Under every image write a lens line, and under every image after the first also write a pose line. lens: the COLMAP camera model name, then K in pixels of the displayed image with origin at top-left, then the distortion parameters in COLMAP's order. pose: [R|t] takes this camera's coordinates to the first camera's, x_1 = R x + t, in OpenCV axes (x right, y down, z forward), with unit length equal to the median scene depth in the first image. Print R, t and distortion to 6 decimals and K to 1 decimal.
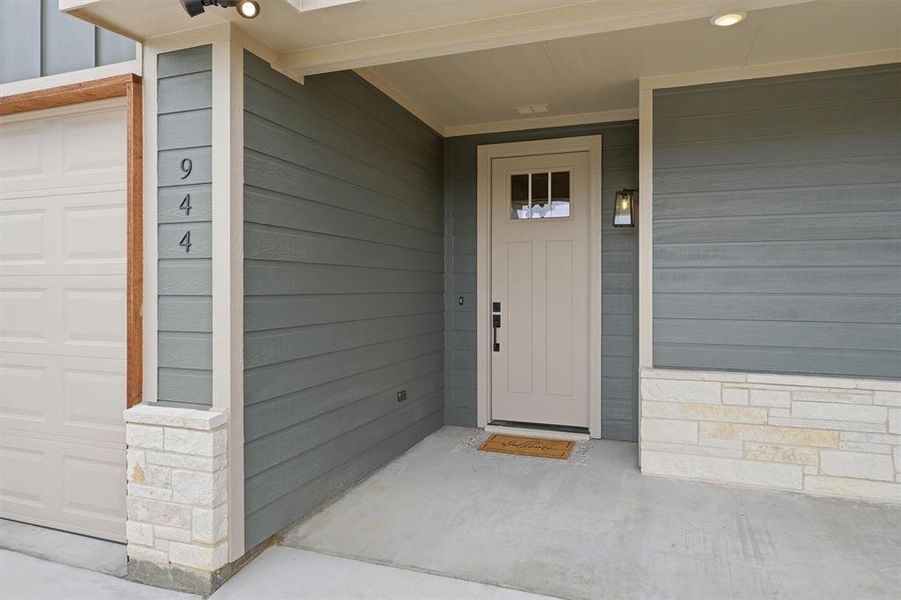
lens RADIAL K [[535.5, 0, 450.7], [0, 535.5, 274.8], [0, 0, 1]] dist [-0.003143, -0.000053]
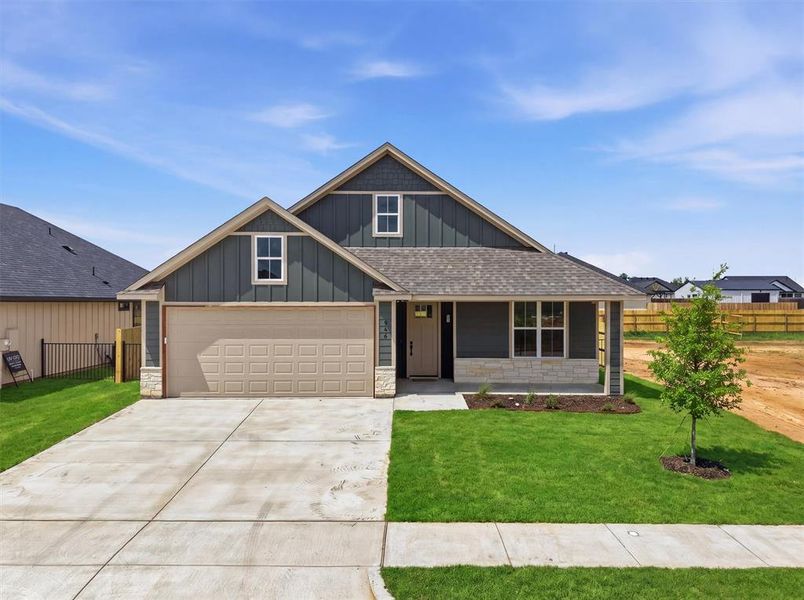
lens RADIAL K [[401.9, 0, 400.3], [0, 401.9, 303.4], [0, 0, 1]] dist [0.043296, -0.033023]
pose [[0.948230, 0.002525, 0.317576, -1.008663], [-0.004475, 0.999975, 0.005413, -0.258352], [-0.317554, -0.006554, 0.948218, -1.792381]]
